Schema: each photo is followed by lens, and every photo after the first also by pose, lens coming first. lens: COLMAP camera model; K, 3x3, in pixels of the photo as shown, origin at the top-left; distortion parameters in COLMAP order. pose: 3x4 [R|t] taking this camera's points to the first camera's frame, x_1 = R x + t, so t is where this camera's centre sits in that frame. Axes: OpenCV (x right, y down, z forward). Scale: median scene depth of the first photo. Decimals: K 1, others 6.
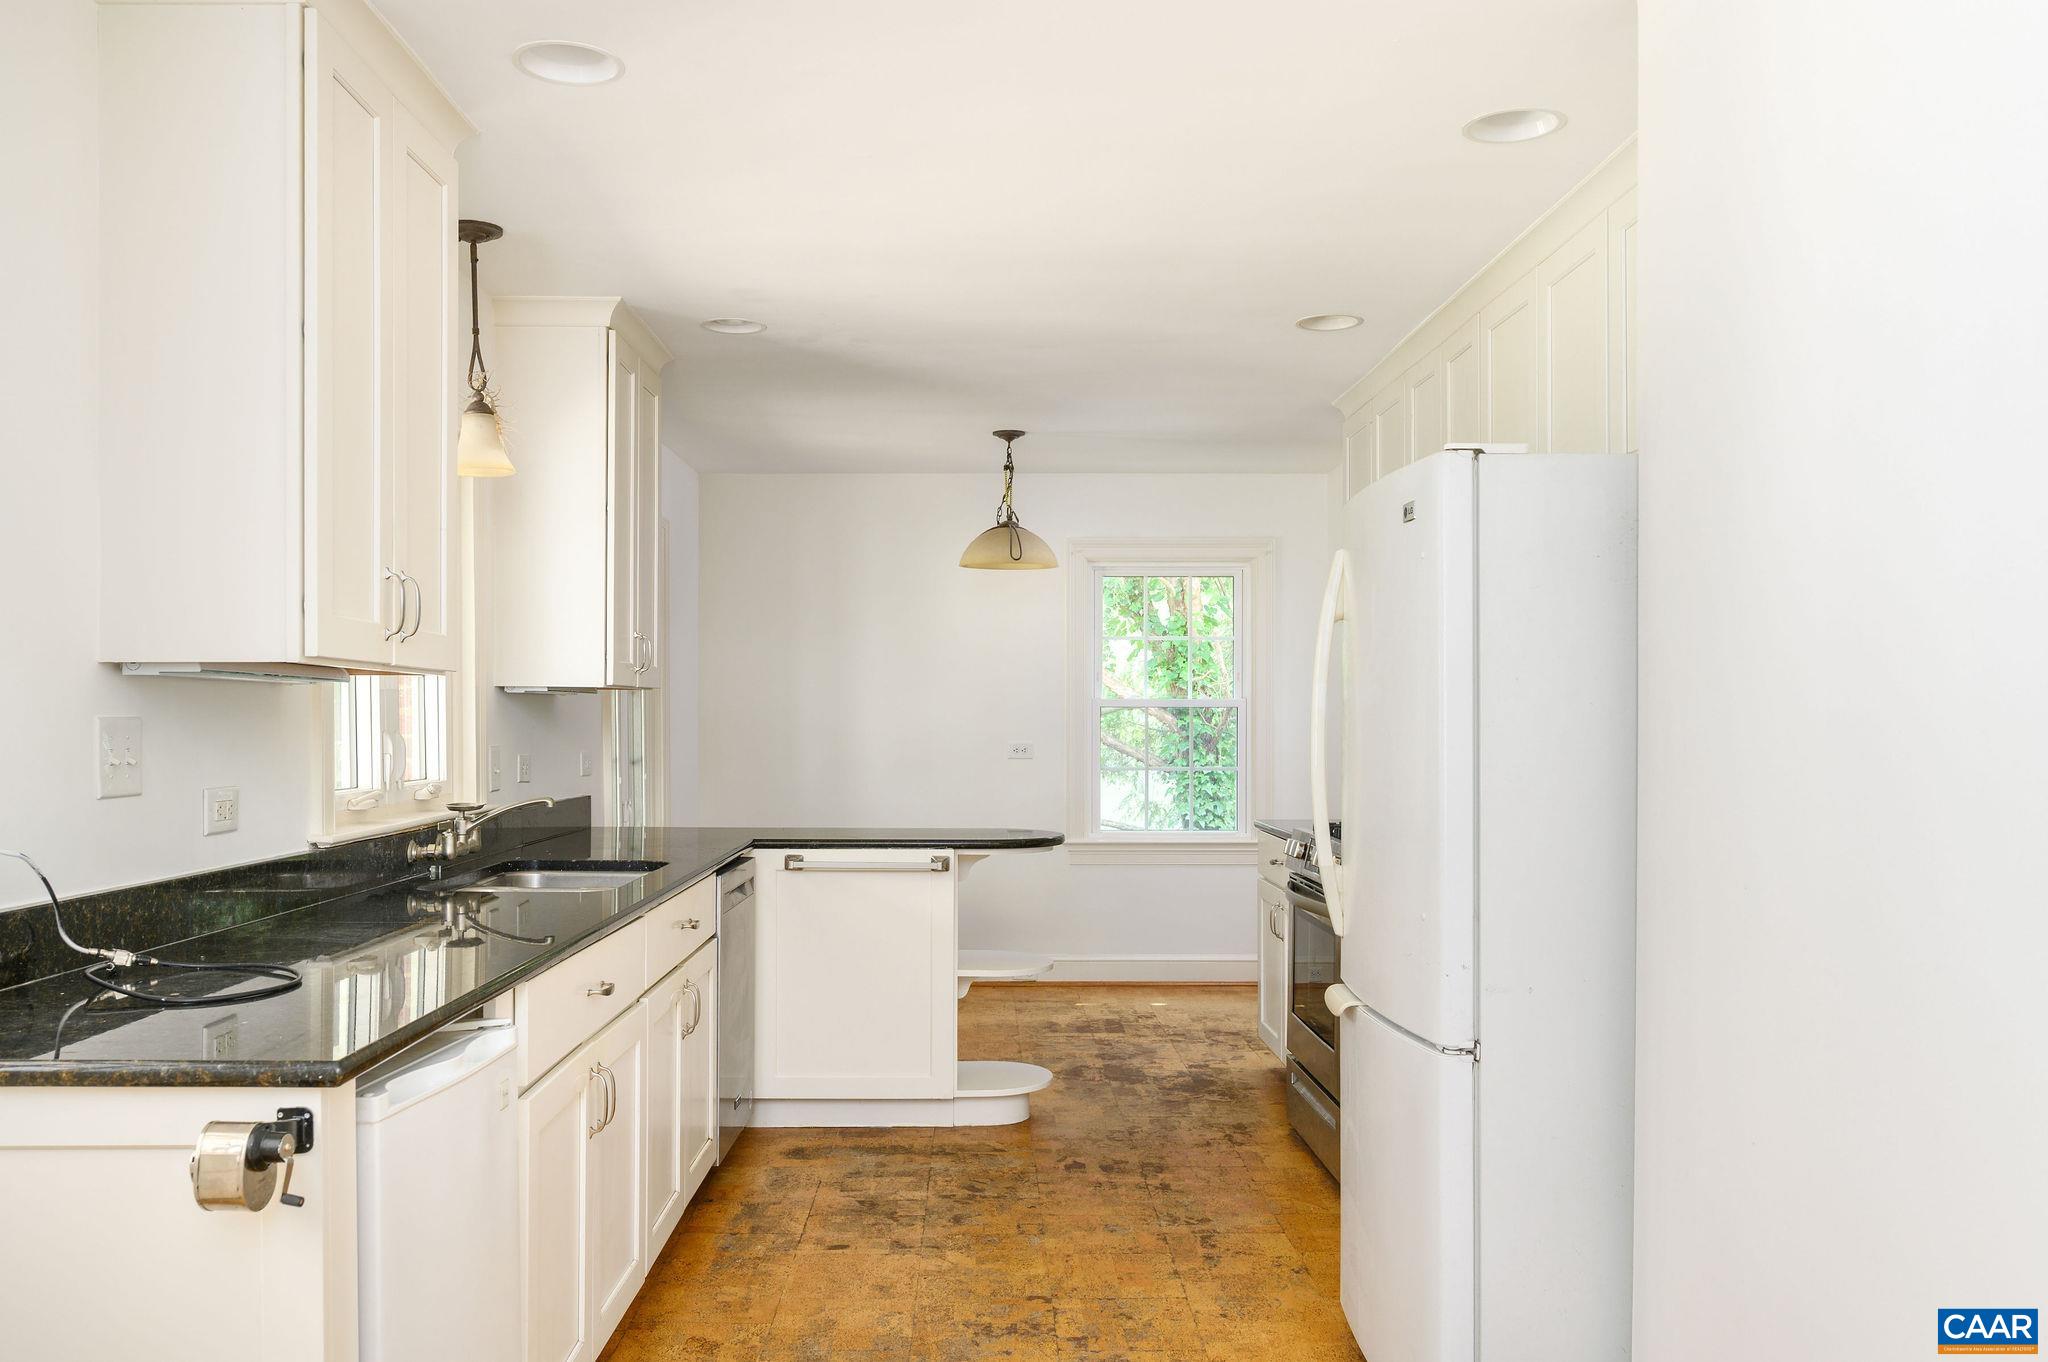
lens RADIAL K [[1674.1, 0, 1022.5], [0, 1674.1, 719.9], [0, 0, 1]] dist [0.000540, 0.001277]
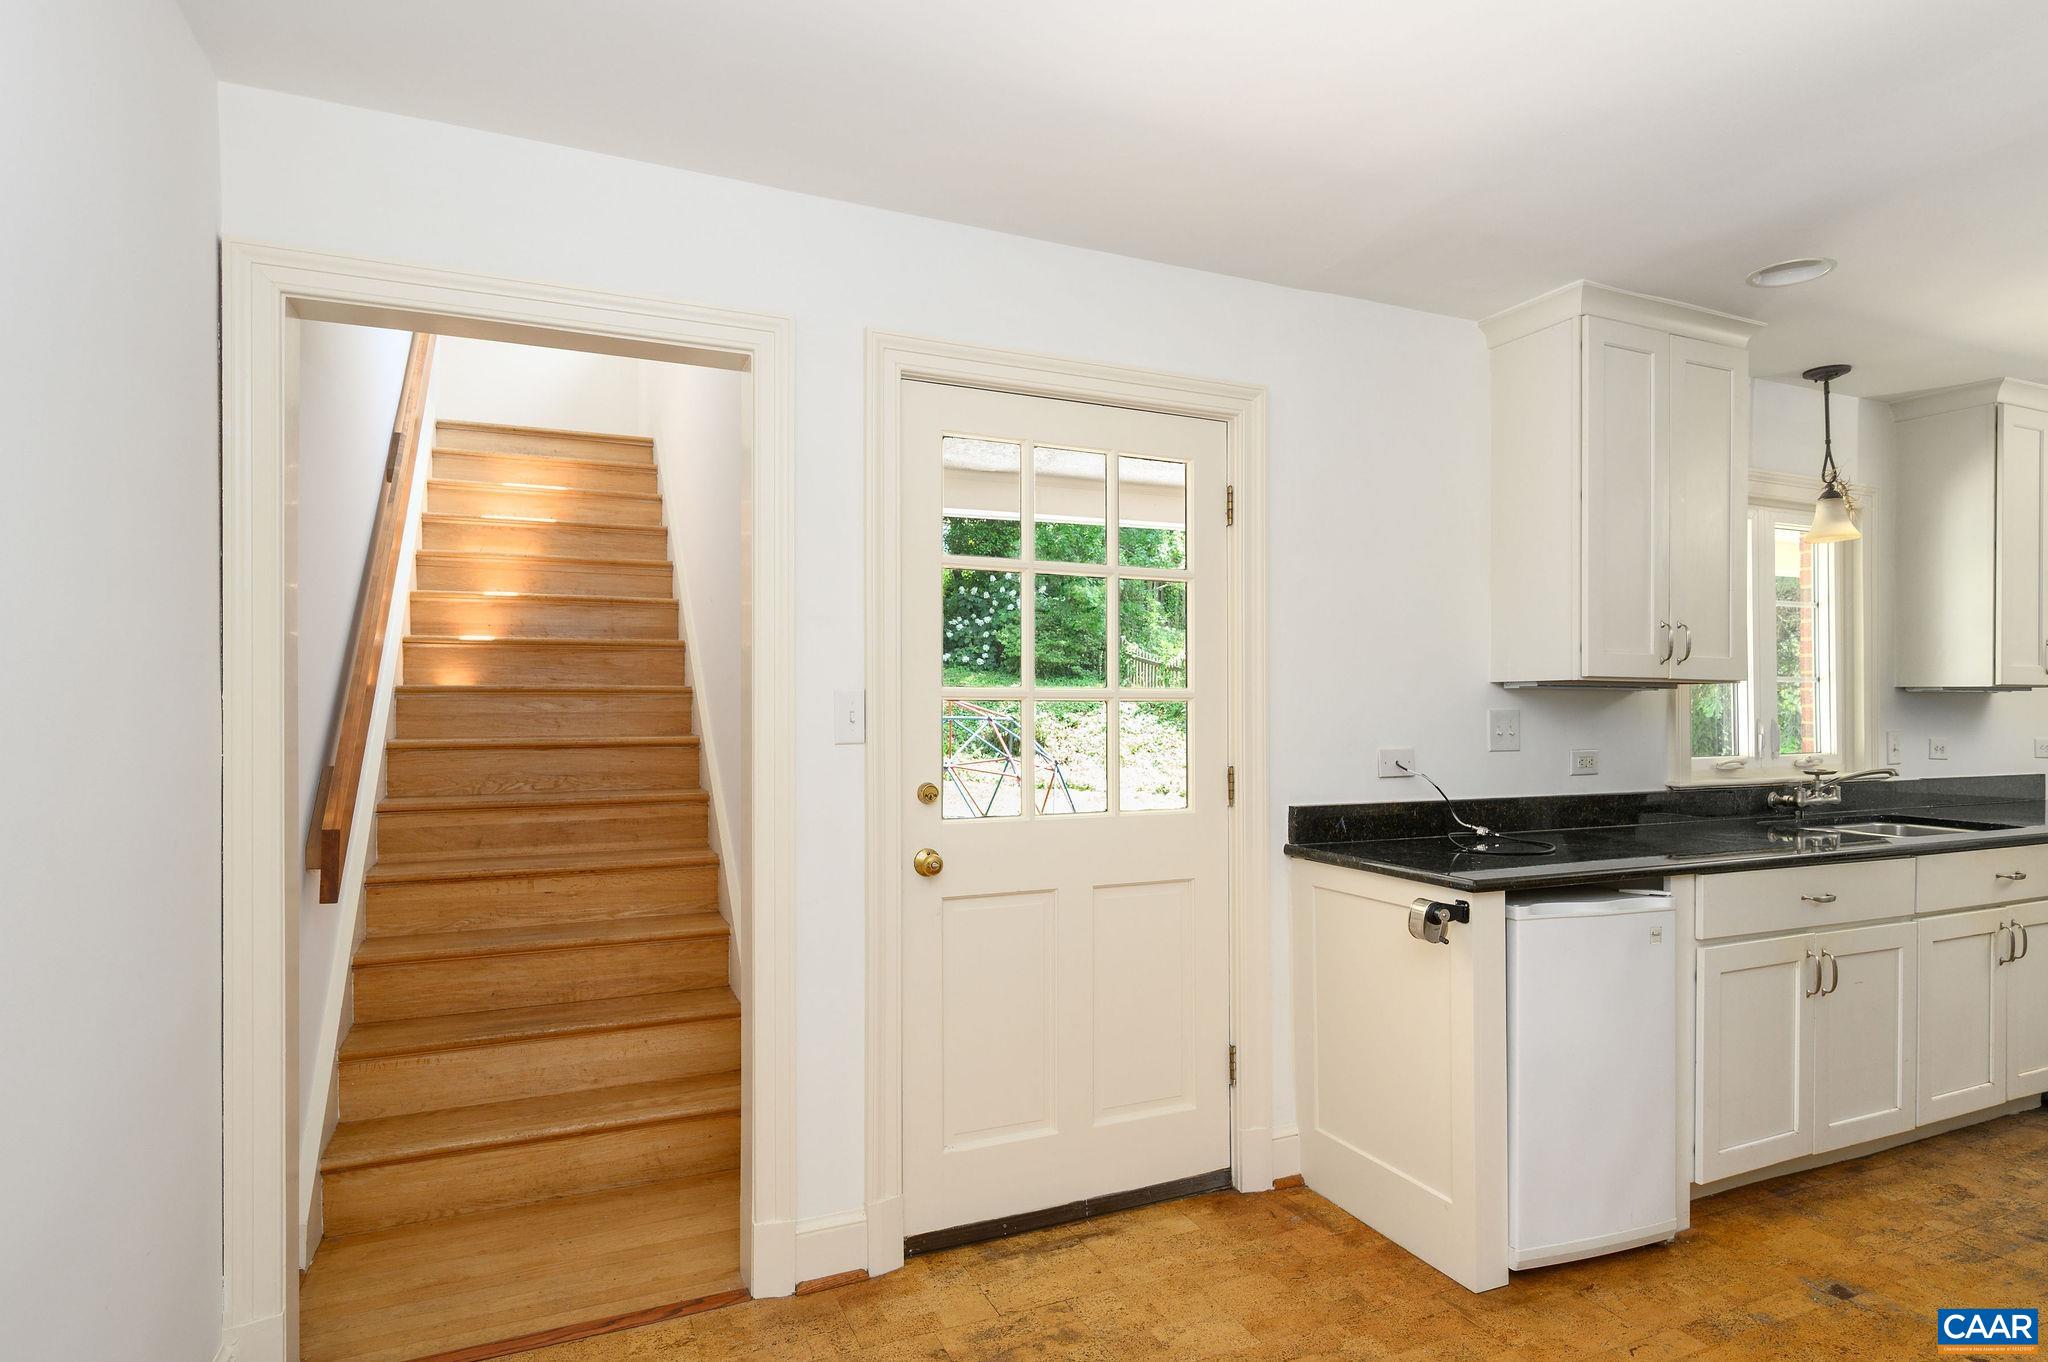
lens RADIAL K [[1117.4, 0, 1022.7], [0, 1117.4, 709.9], [0, 0, 1]] dist [0.017778, 0.001114]
pose [[0.400033, 0.002721, -0.916497, 0.286977], [-0.002986, 0.999994, 0.001666, -0.001556], [0.916496, 0.002070, 0.400039, -0.021472]]
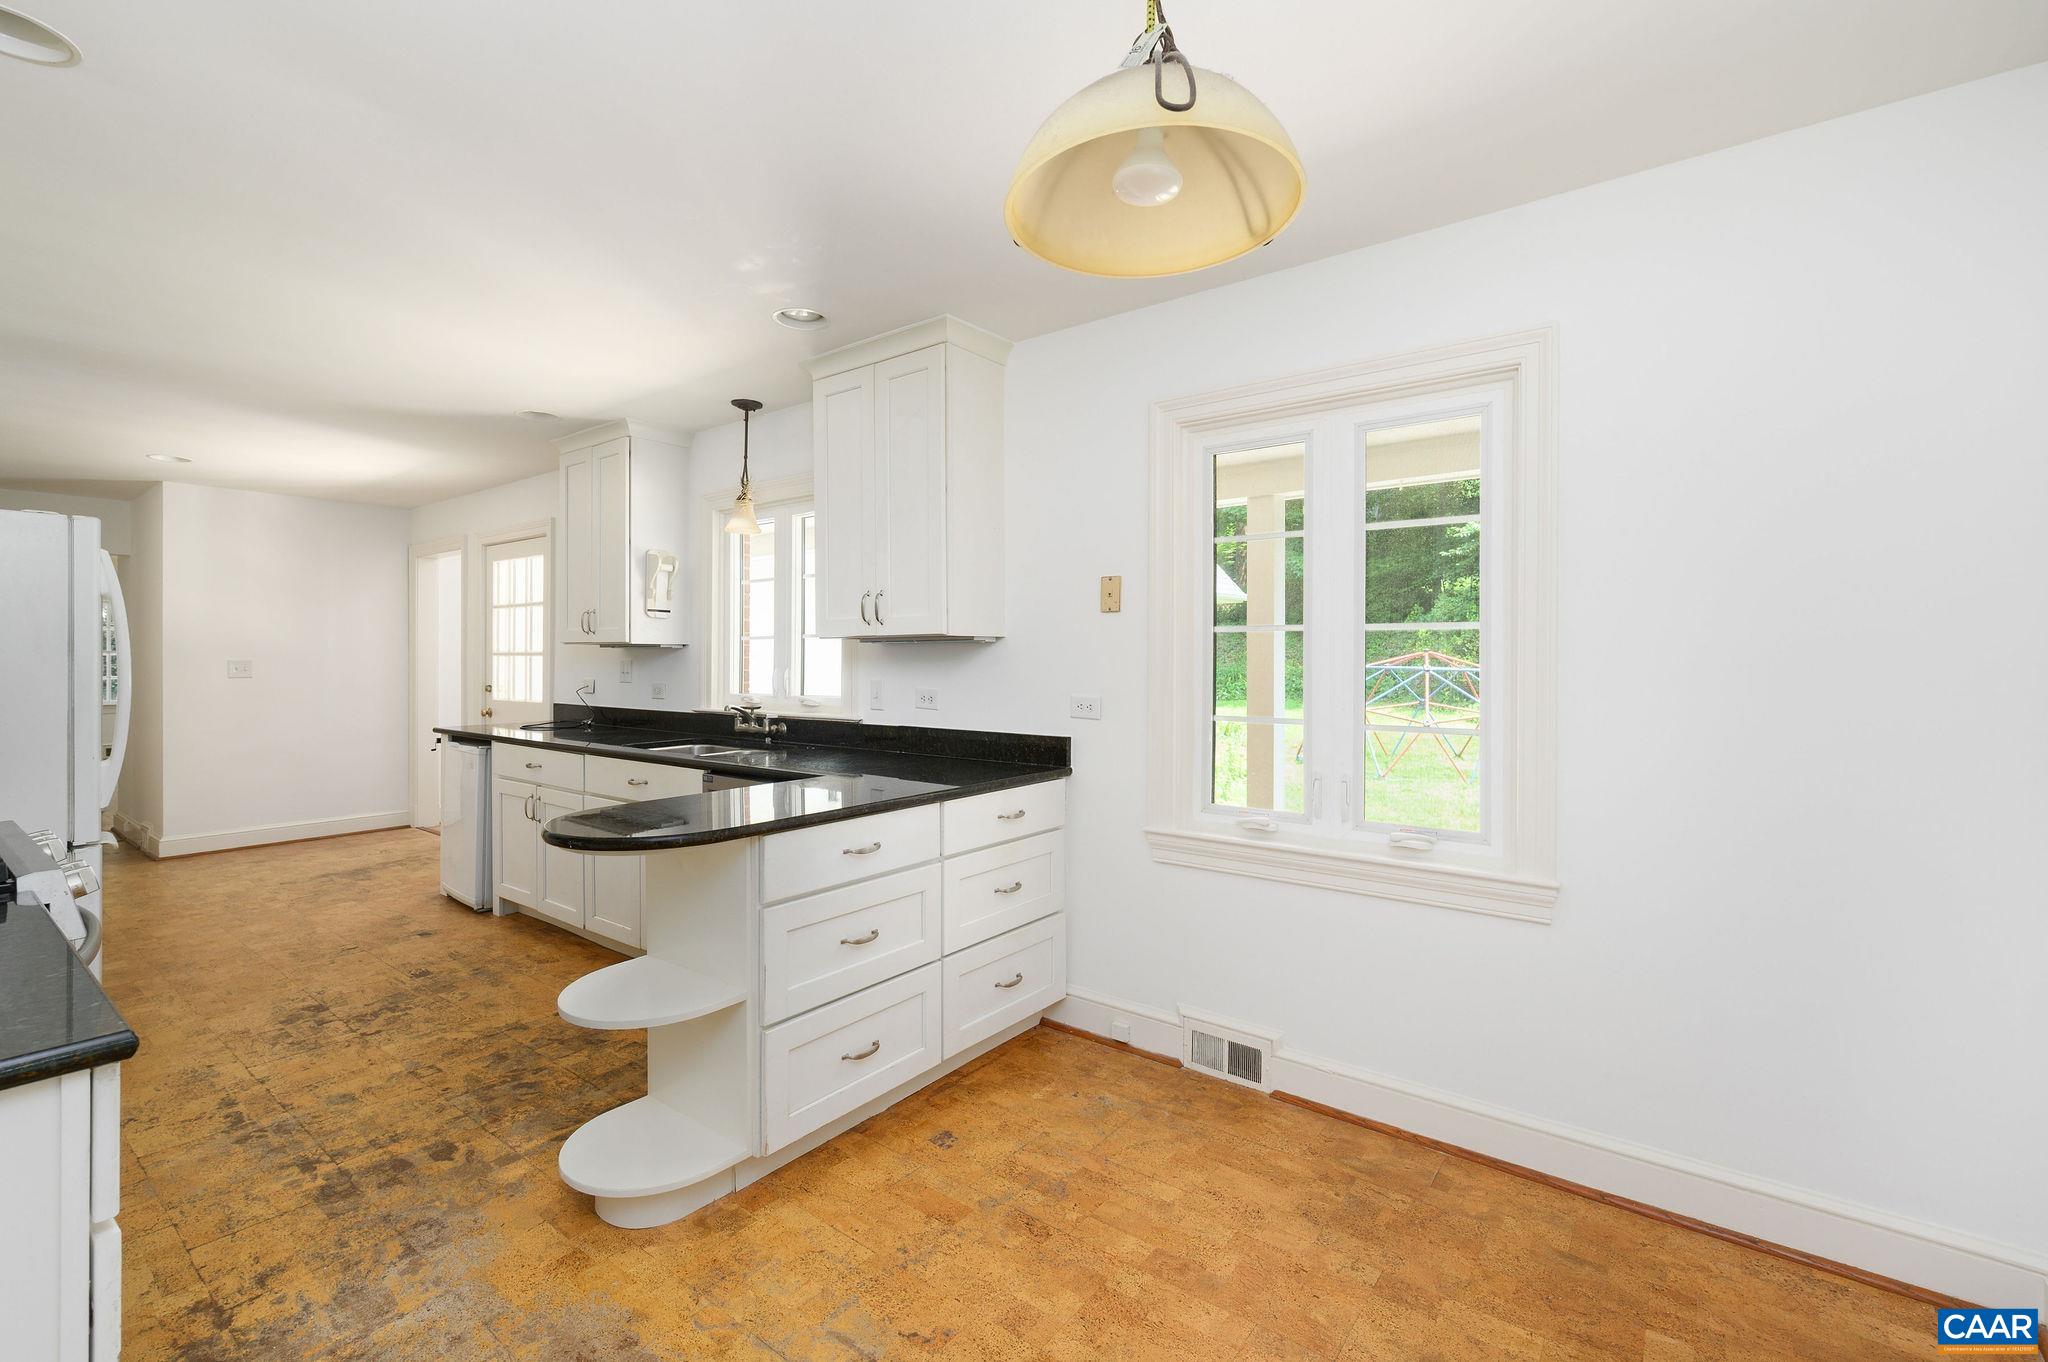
lens RADIAL K [[856.4, 0, 1019.7], [0, 856.4, 659.1], [0, 0, 1]] dist [-0.001079, 0.000377]
pose [[-0.621684, 0.003743, -0.783259, 0.243487], [-0.000926, 0.999984, 0.005514, -0.008681], [0.783268, 0.004154, -0.621670, 1.854118]]
